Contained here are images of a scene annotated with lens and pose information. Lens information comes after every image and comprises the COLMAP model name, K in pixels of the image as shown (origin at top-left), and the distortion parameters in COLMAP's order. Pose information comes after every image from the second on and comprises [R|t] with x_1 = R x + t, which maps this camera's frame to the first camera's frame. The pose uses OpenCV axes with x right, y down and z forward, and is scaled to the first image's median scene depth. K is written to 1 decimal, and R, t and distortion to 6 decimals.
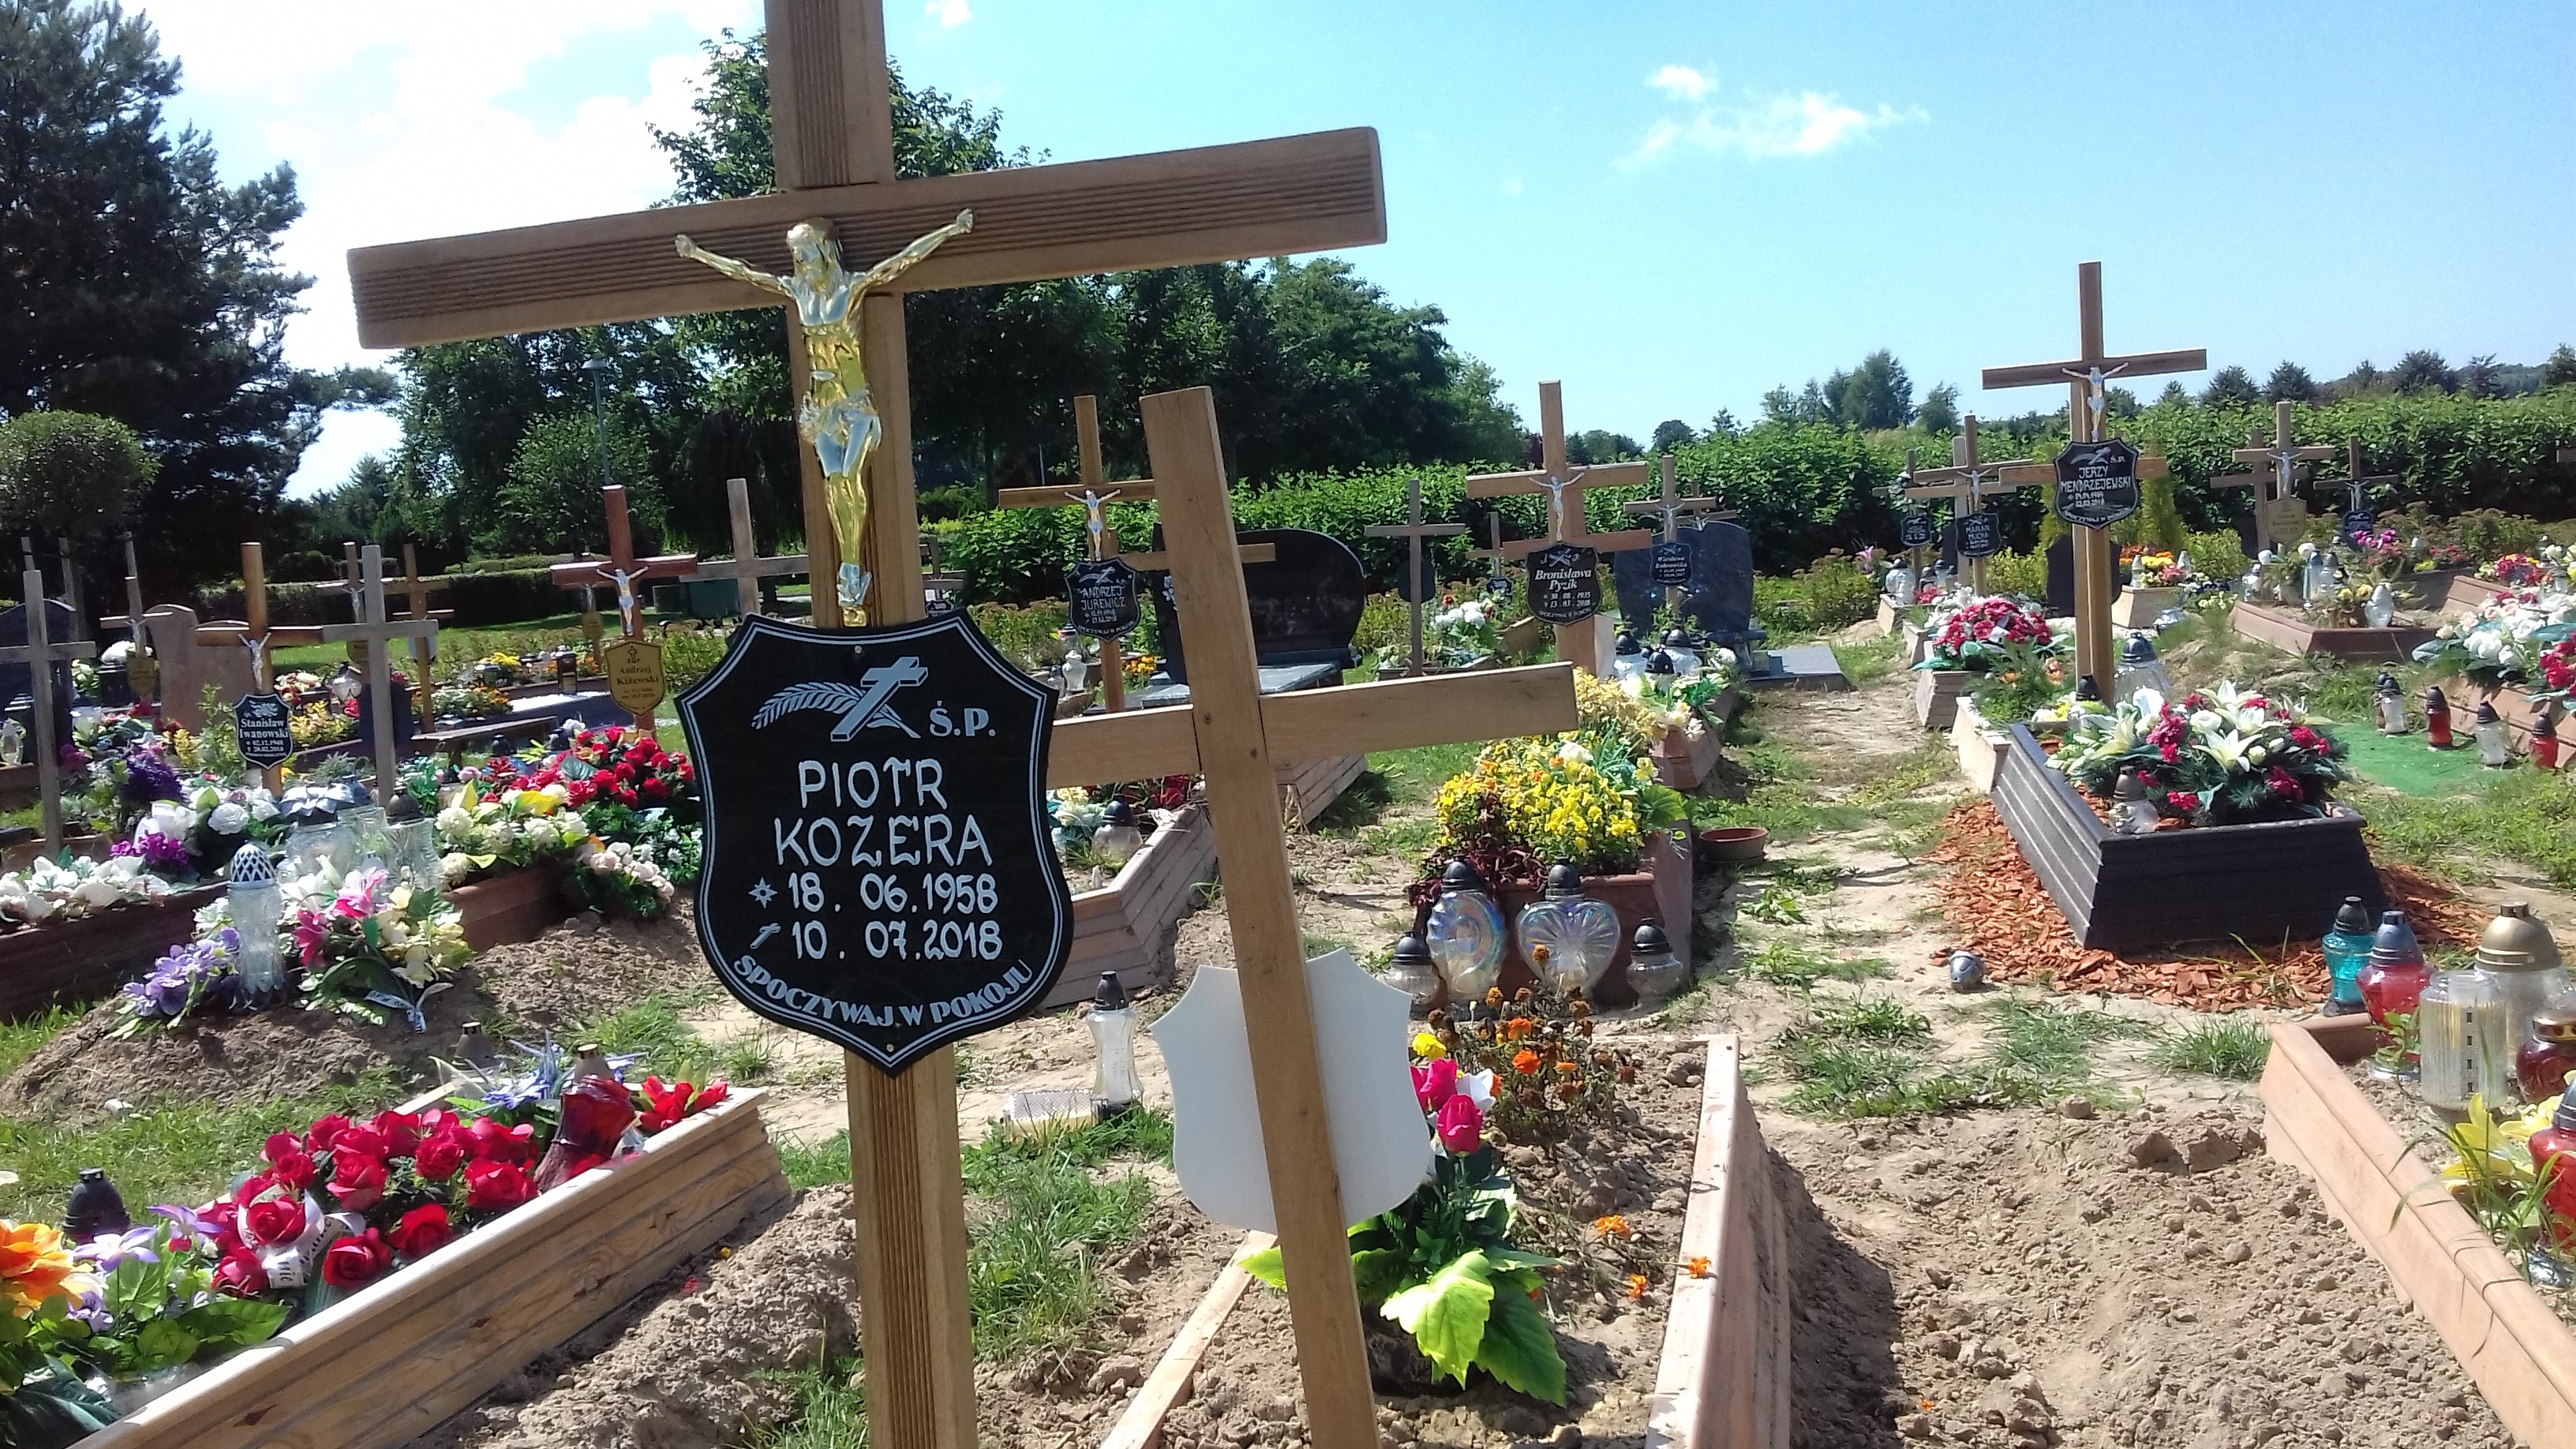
lens RADIAL K [[2294.3, 0, 1288.8], [0, 2294.3, 695.5], [0, 0, 1]] dist [0.105302, -0.262554]
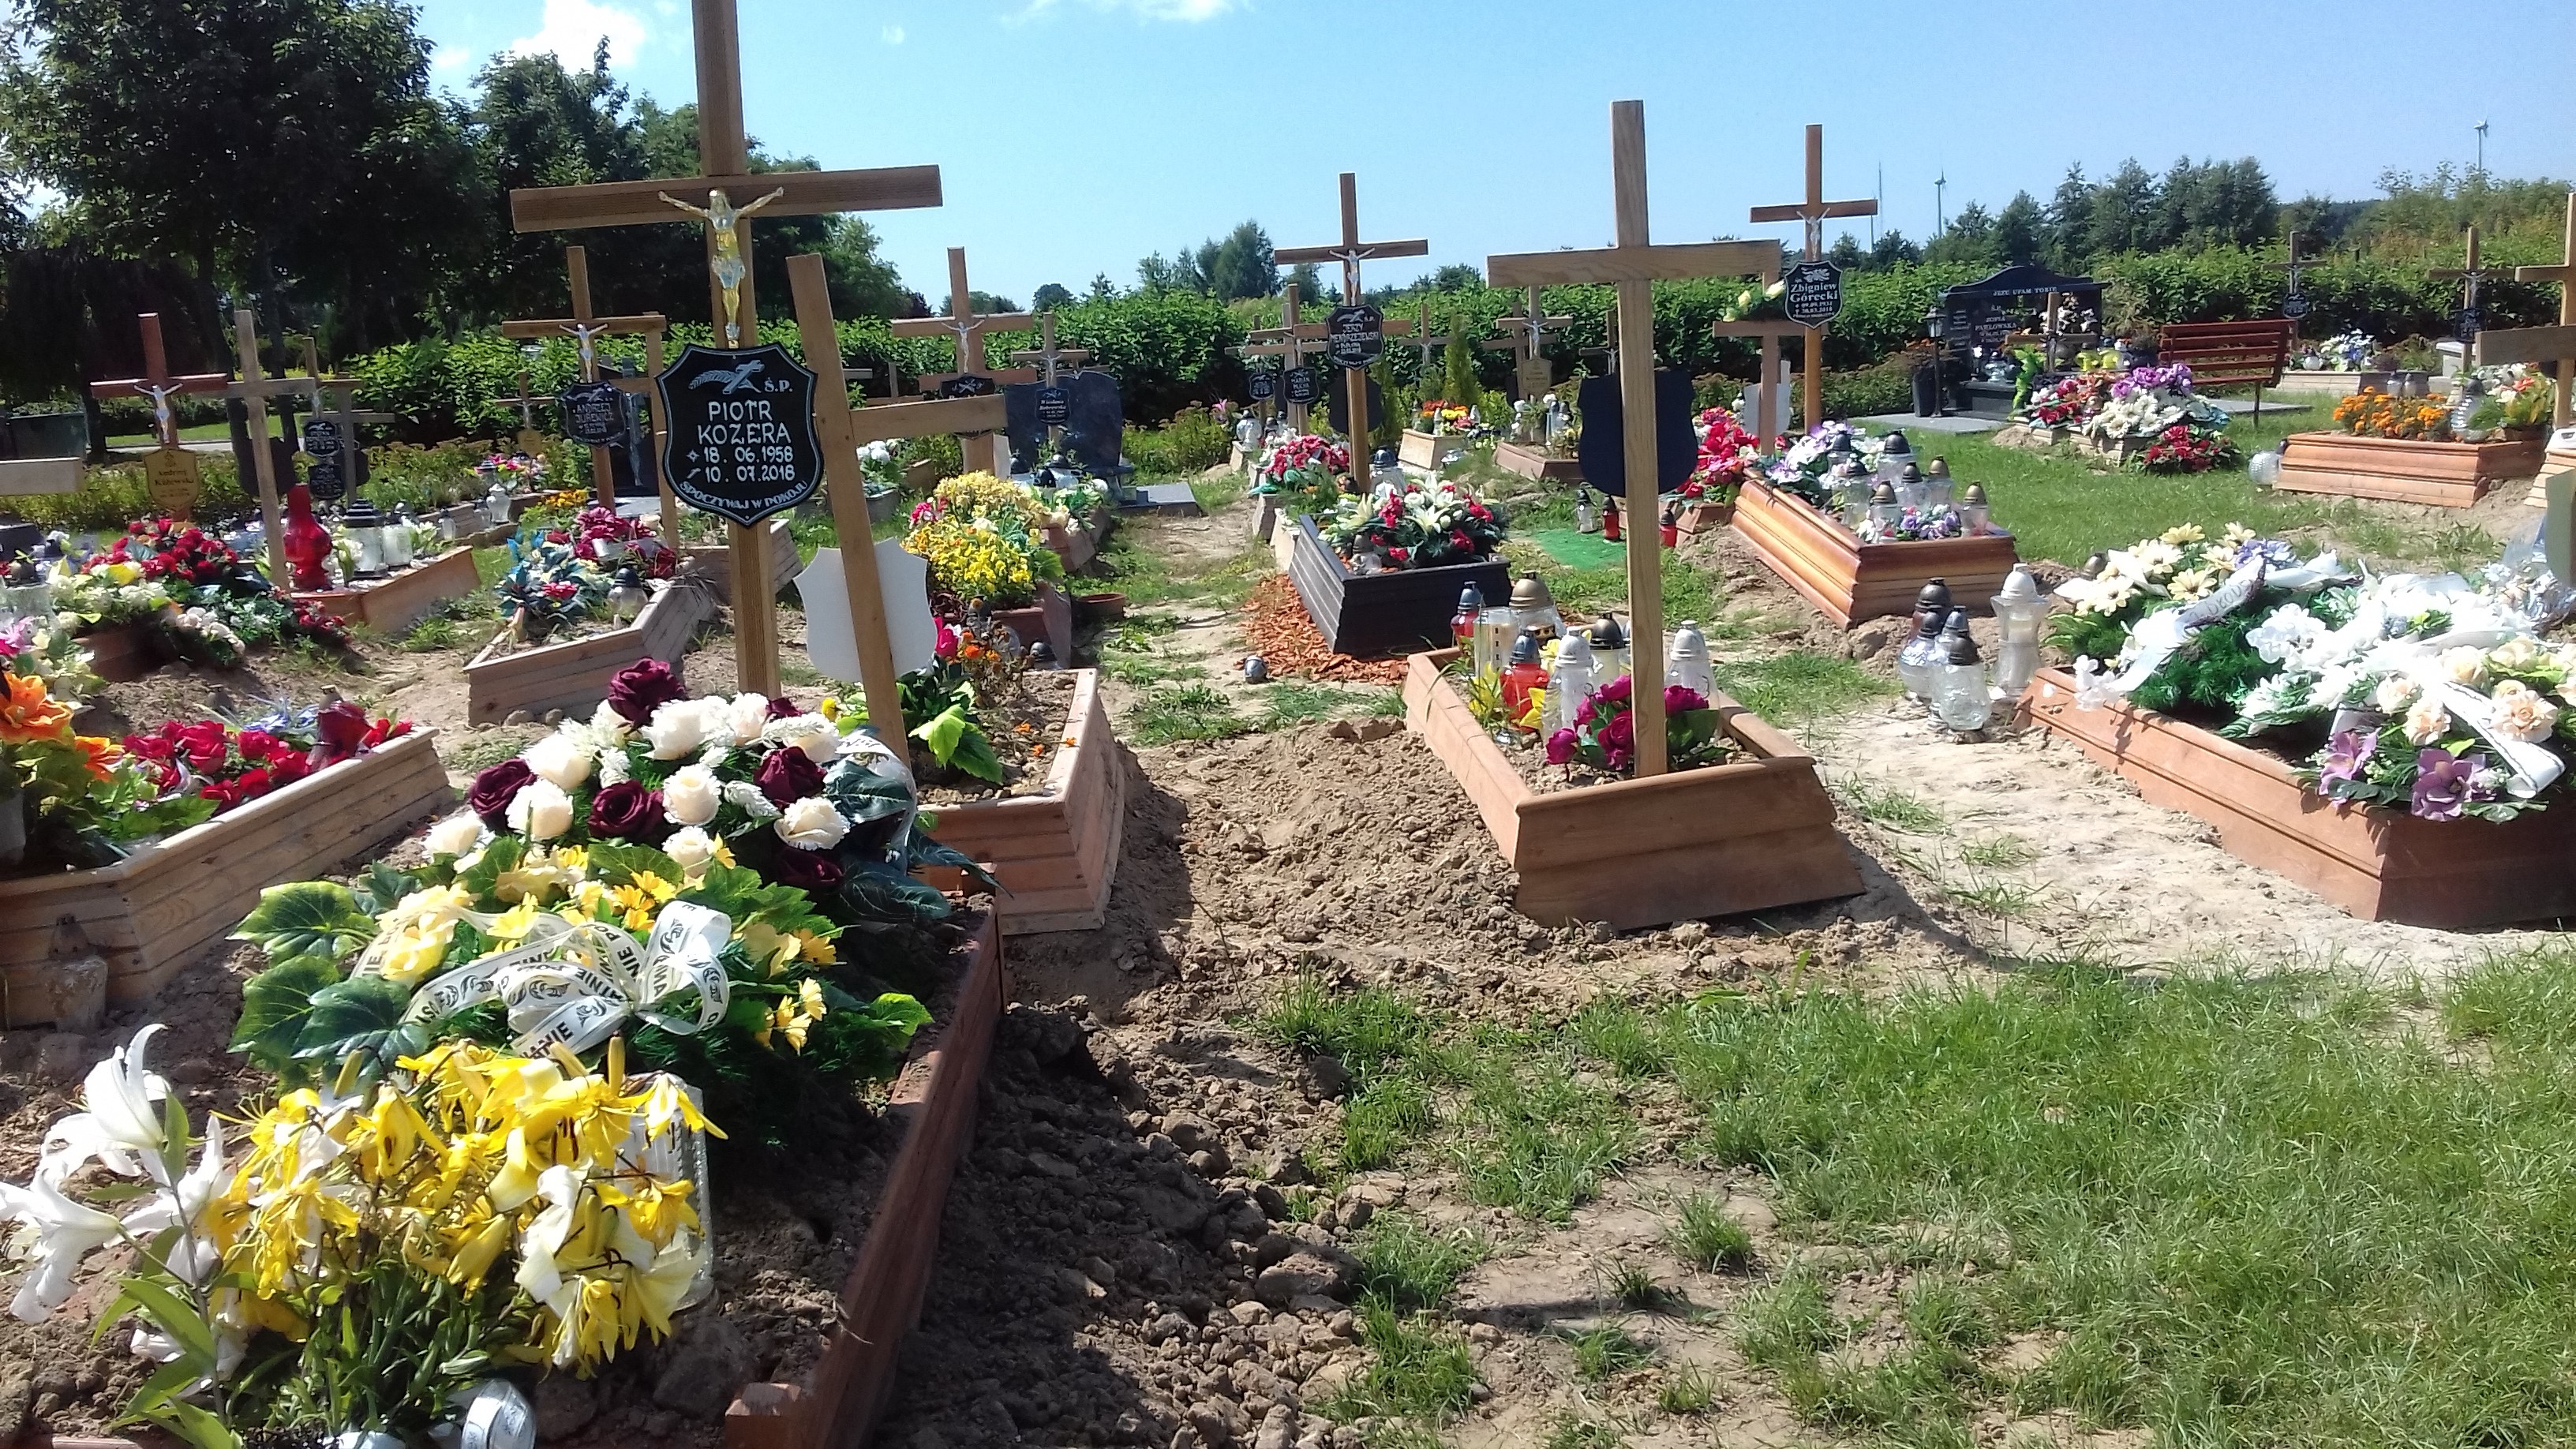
lens RADIAL K [[2345.3, 0, 1289.2], [0, 2345.3, 733.5], [0, 0, 1]] dist [0.095214, -0.200221]
pose [[0.965484, -0.025198, 0.259242, -0.063101], [0.006916, 0.997439, 0.071193, 0.047981], [-0.260372, -0.066942, 0.963185, -0.383867]]
